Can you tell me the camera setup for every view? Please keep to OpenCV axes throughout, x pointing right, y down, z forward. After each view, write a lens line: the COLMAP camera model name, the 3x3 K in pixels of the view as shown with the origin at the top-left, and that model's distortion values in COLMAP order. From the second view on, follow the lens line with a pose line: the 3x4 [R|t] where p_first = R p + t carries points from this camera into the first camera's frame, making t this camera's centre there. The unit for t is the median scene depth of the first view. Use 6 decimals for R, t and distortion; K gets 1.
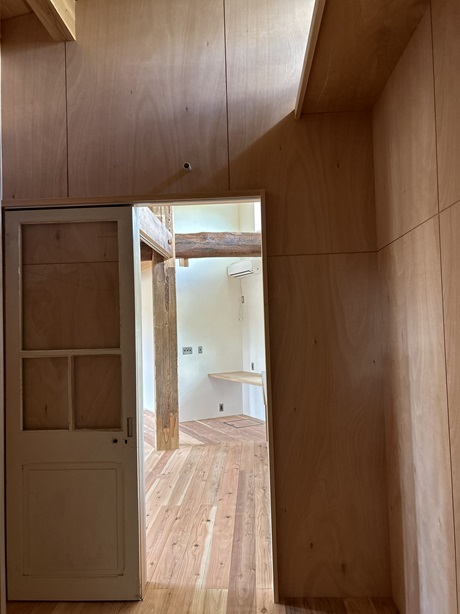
lens RADIAL K [[463.4, 0, 230.0], [0, 463.4, 307.0], [0, 0, 1]] dist [0.031593, -0.001180]
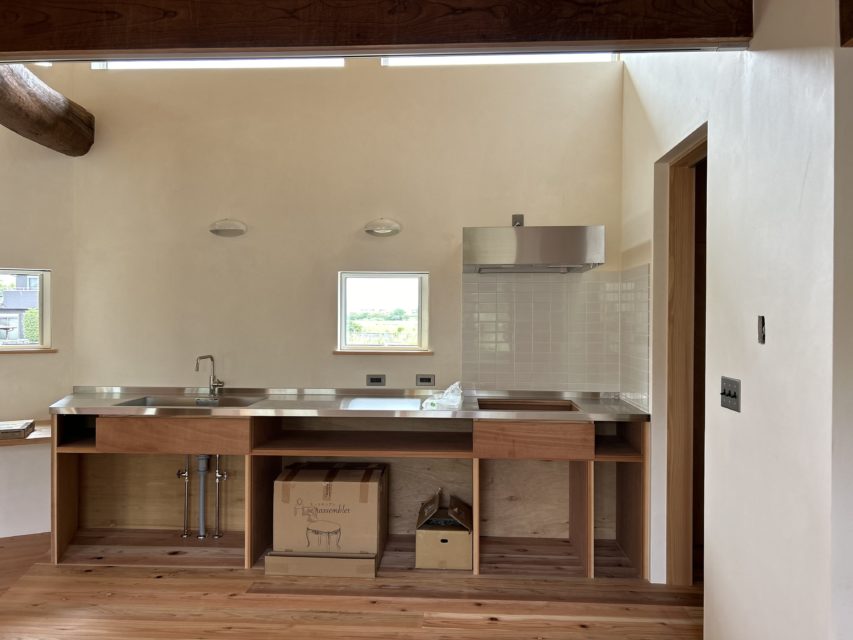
lens RADIAL K [[643.4, 0, 426.5], [0, 643.4, 320.0], [0, 0, 1]] dist [0.050218, -0.049612]
pose [[0.005876, 0.023185, 0.999714, -0.542964], [-0.049455, 0.998515, -0.022867, 0.056456], [-0.998759, -0.049307, 0.007014, 0.664386]]
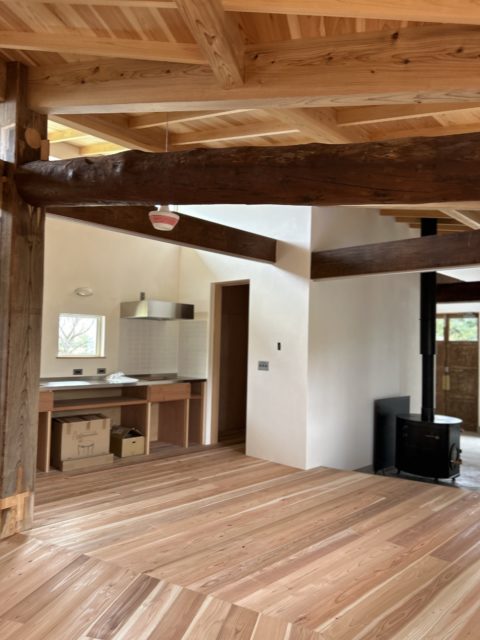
lens RADIAL K [[480.1, 0, 229.2], [0, 480.1, 327.7], [0, 0, 1]] dist [0.086759, -0.126923]
pose [[-0.745413, 0.032224, 0.665824, -0.745062], [-0.033162, 0.995802, -0.085320, 0.092977], [-0.665778, -0.085679, -0.741215, 1.266440]]
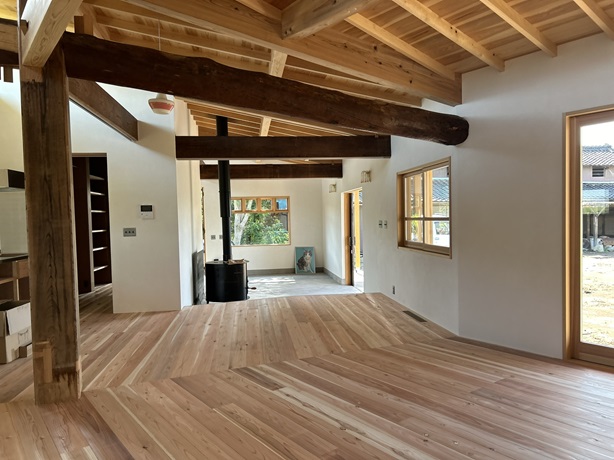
lens RADIAL K [[463.4, 0, 296.6], [0, 463.4, 235.1], [0, 0, 1]] dist [0.031593, -0.001180]
pose [[-0.985445, 0.058649, -0.159558, -0.343681], [0.059266, 0.998242, 0.000893, 0.114012], [0.159330, -0.008576, -0.987188, 1.613663]]
